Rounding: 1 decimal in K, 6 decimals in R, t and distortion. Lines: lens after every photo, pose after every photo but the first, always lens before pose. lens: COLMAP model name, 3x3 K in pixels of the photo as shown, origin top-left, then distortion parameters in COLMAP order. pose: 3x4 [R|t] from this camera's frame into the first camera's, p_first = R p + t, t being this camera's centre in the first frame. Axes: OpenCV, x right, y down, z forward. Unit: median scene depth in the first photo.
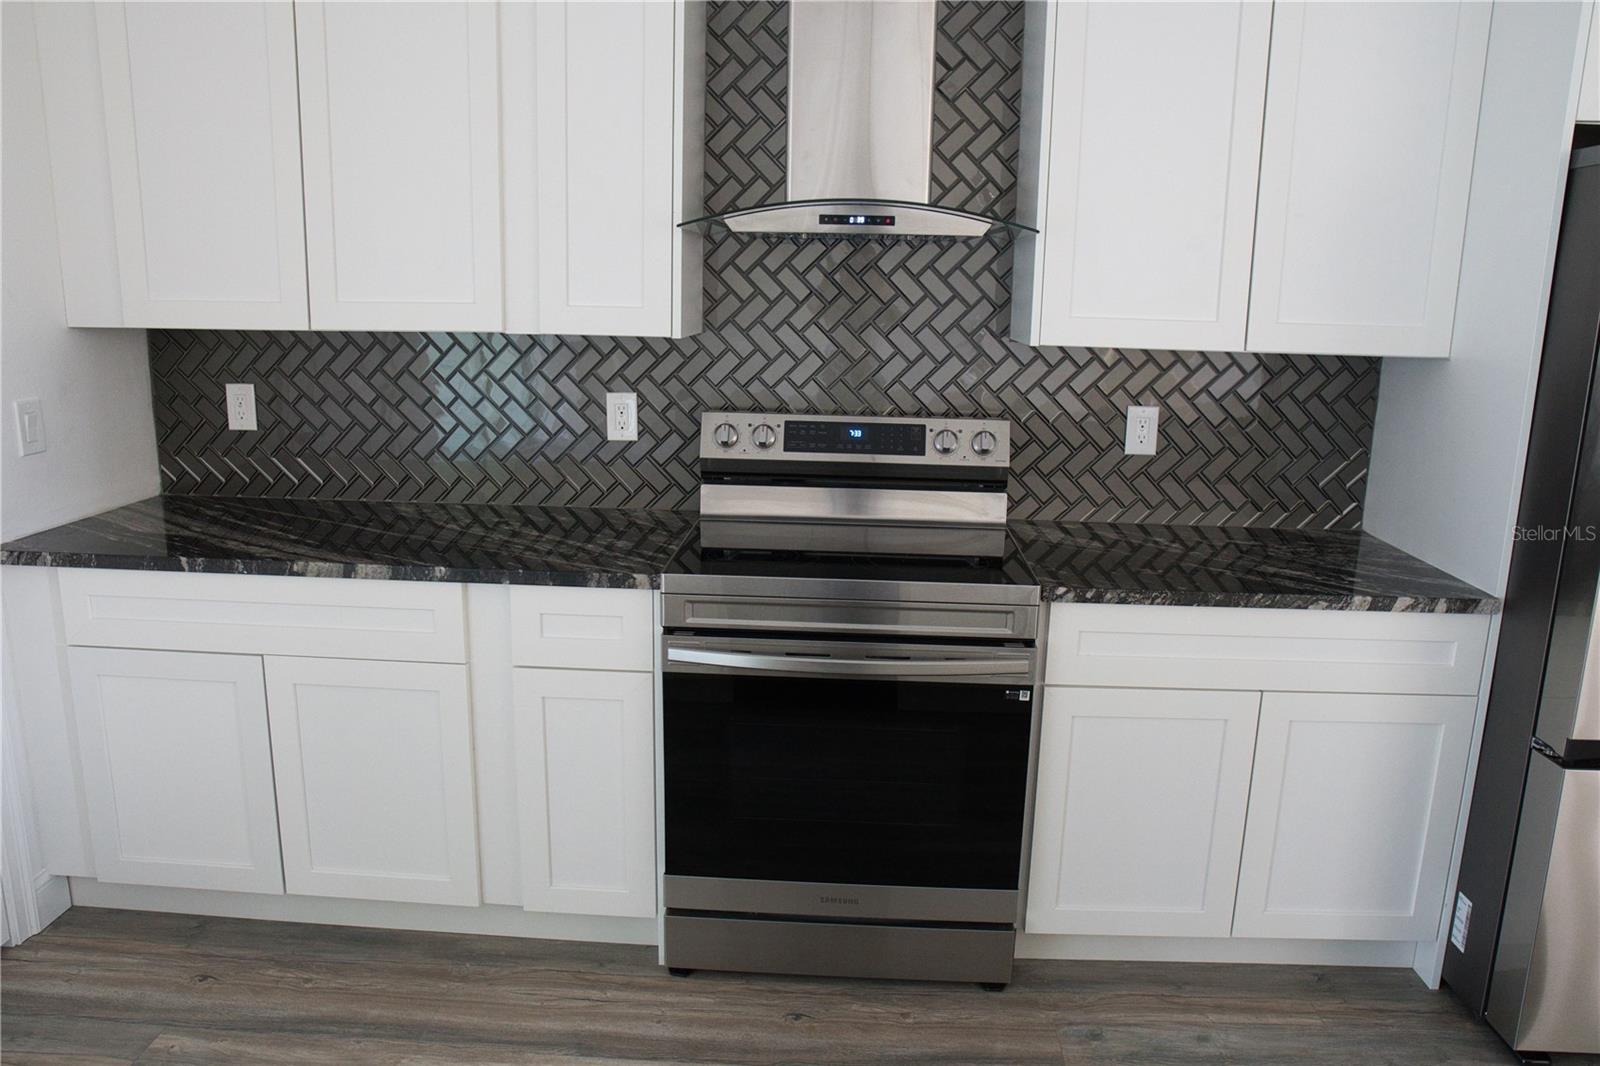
lens RADIAL K [[1128.0, 0, 800.0], [0, 1128.0, 533.0], [0, 0, 1]] dist [-0.108914, 0.073348]
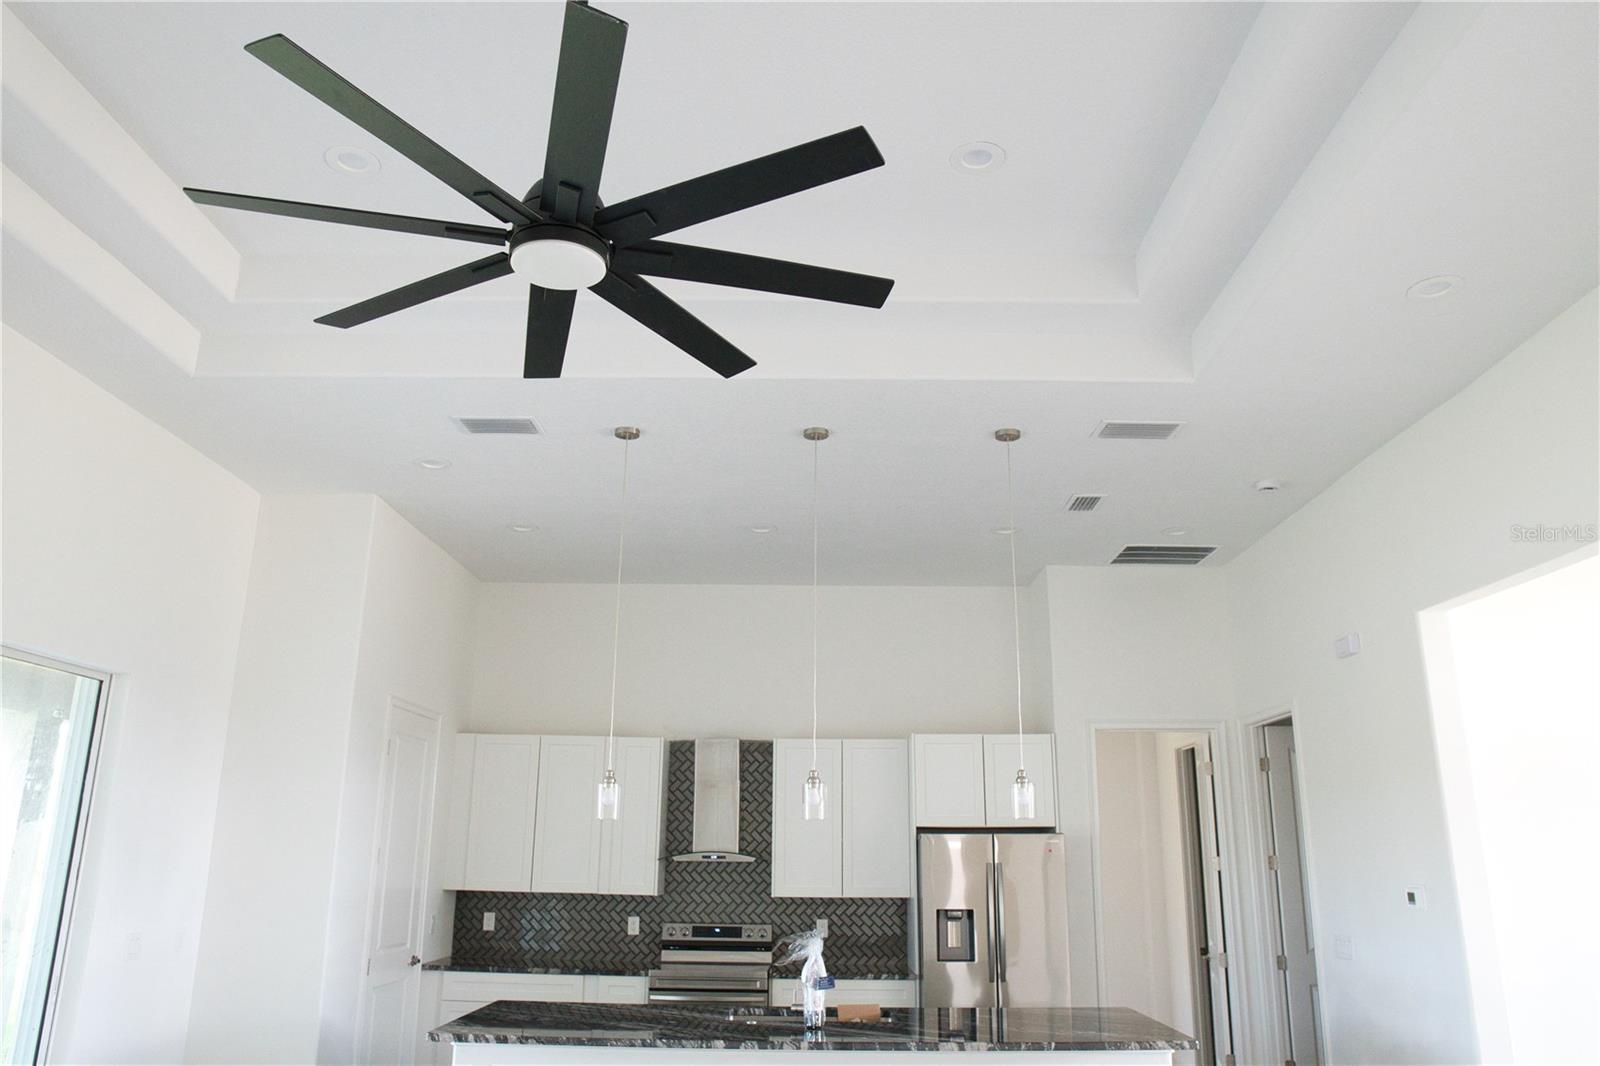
lens RADIAL K [[1128.0, 0, 800.0], [0, 1128.0, 533.0], [0, 0, 1]] dist [-0.108914, 0.073348]
pose [[0.999397, -0.001451, 0.034698, 0.159081], [0.017797, 0.879350, -0.475844, 0.362564], [-0.029822, 0.476175, 0.878845, -1.908097]]
